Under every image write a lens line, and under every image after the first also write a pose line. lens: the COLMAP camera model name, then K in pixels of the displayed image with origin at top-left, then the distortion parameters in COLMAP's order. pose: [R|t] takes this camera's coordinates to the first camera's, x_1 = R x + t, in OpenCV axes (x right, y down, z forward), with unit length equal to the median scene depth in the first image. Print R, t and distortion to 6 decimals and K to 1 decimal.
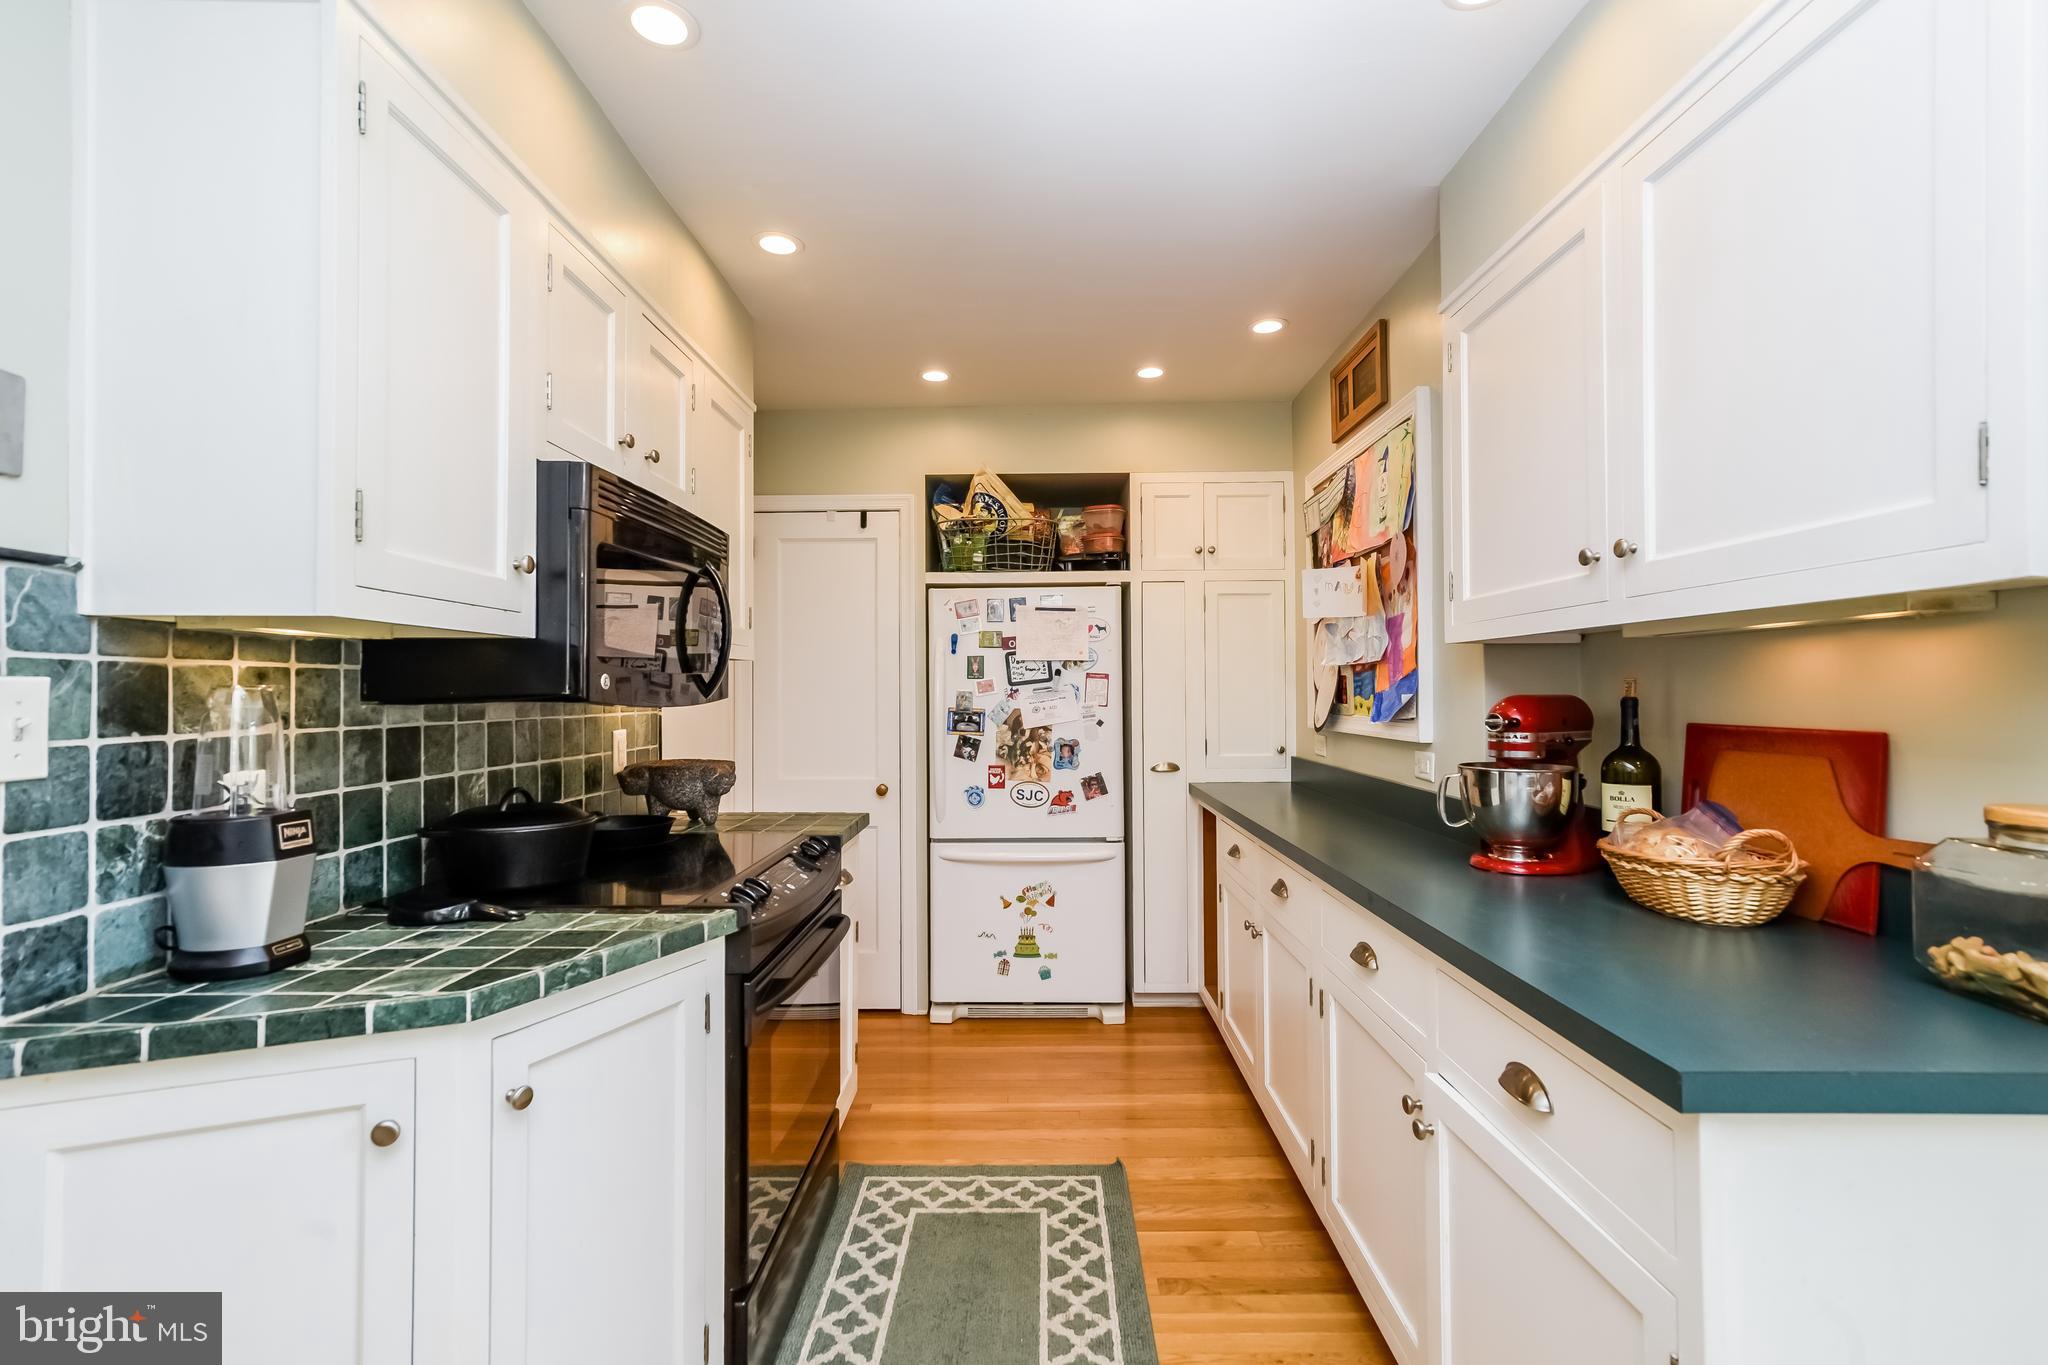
lens RADIAL K [[919.0, 0, 1024.0], [0, 919.0, 682.5], [0, 0, 1]] dist [0.017813, -0.000067]
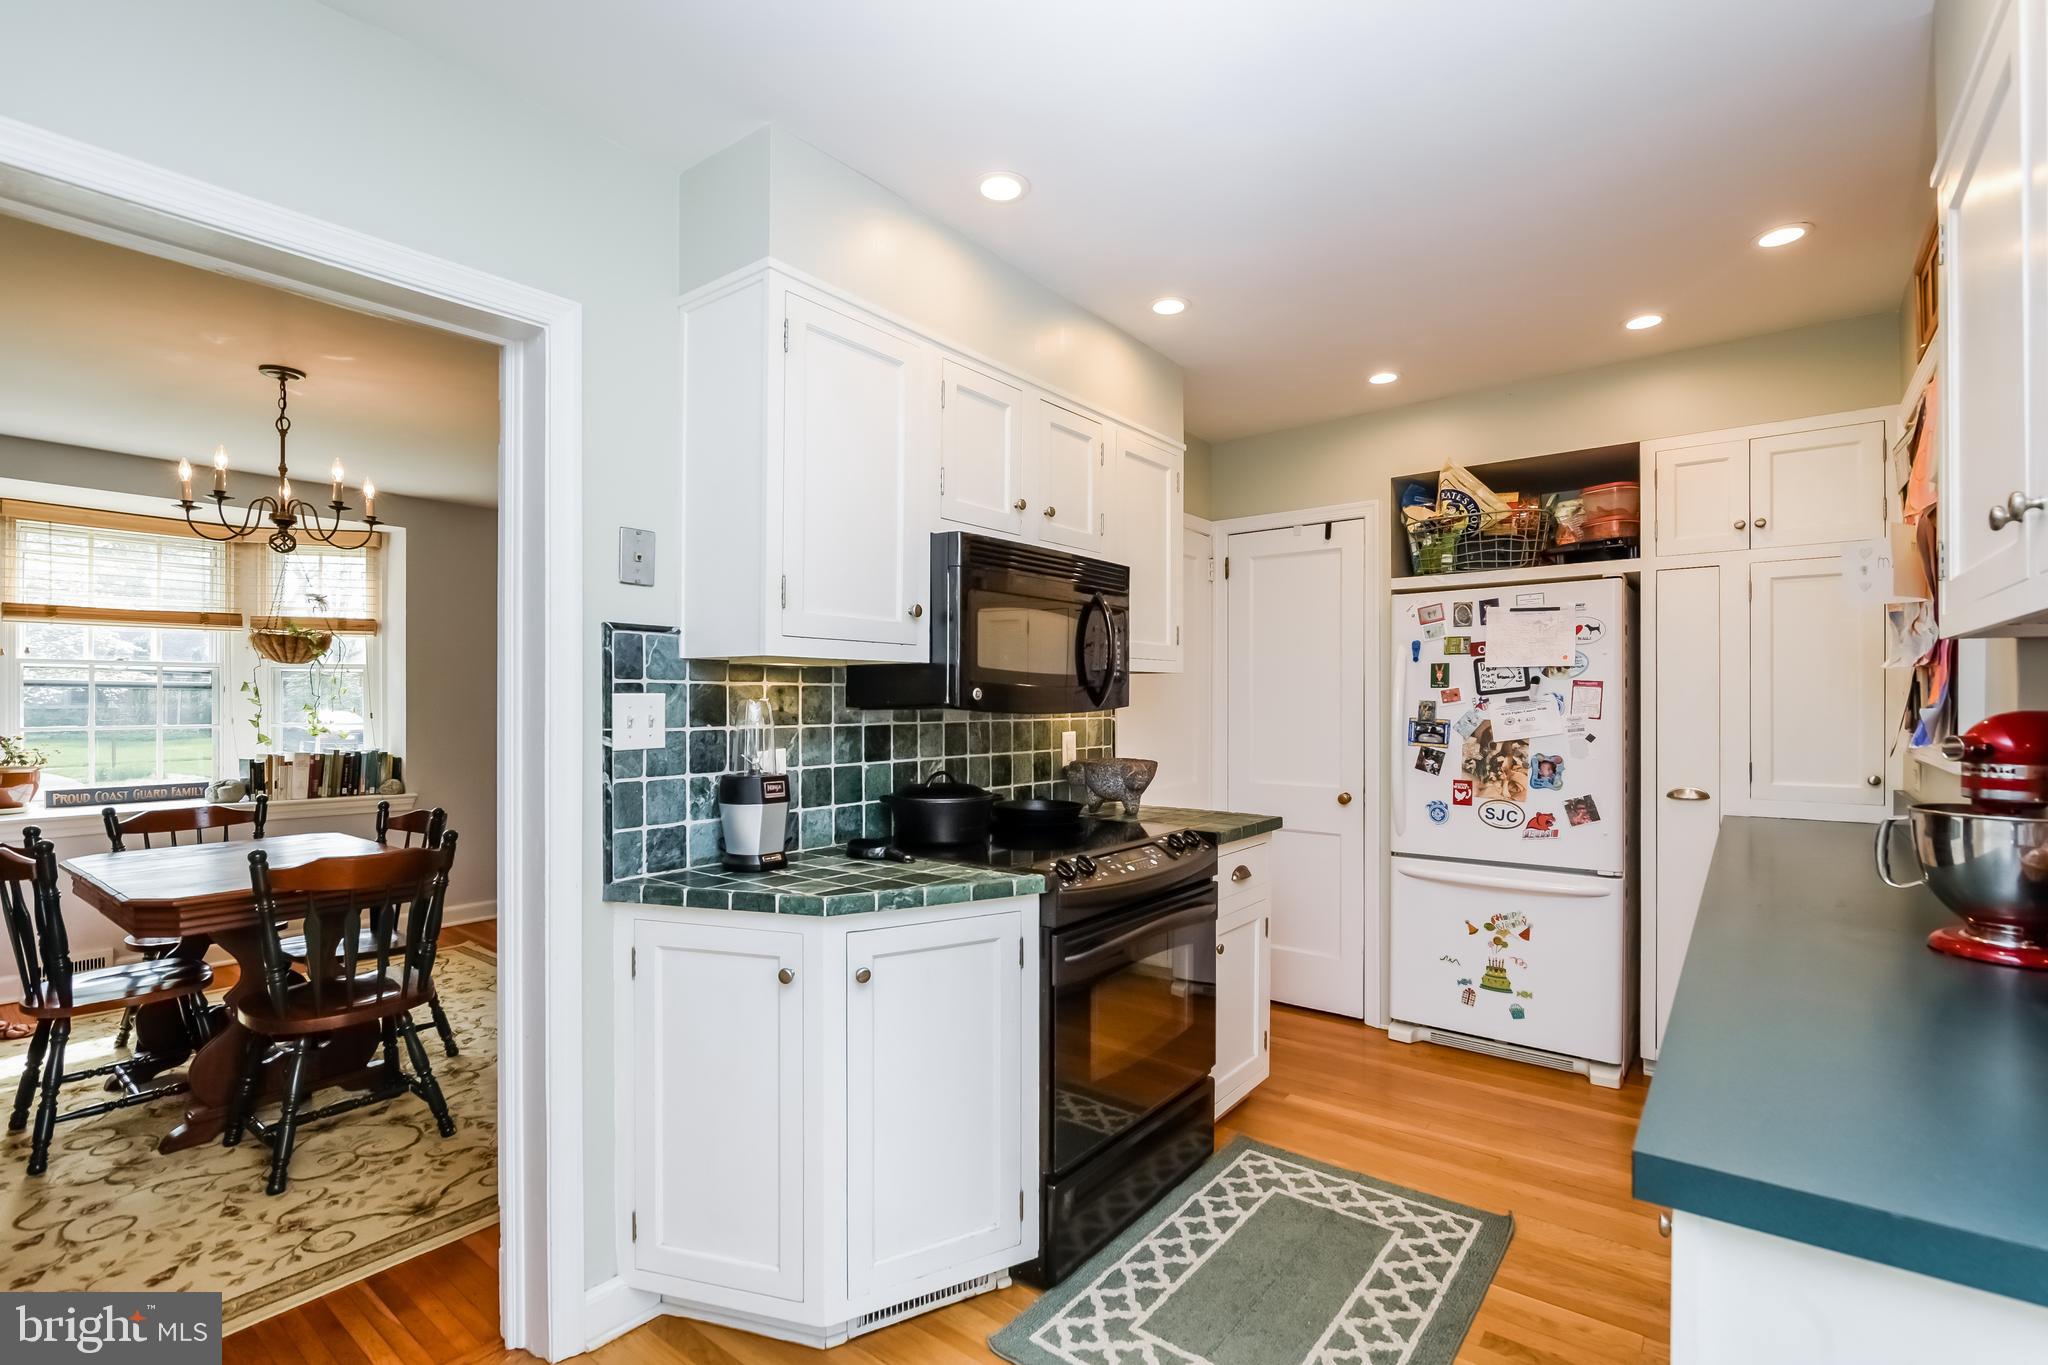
lens RADIAL K [[933.9, 0, 1060.4], [0, 933.9, 699.8], [0, 0, 1]] dist [-0.000699, 0.000111]
pose [[0.803782, 0.003796, -0.594911, 0.317067], [0.003231, 0.999937, 0.010745, -0.004750], [0.594915, -0.010559, 0.803720, -0.005368]]
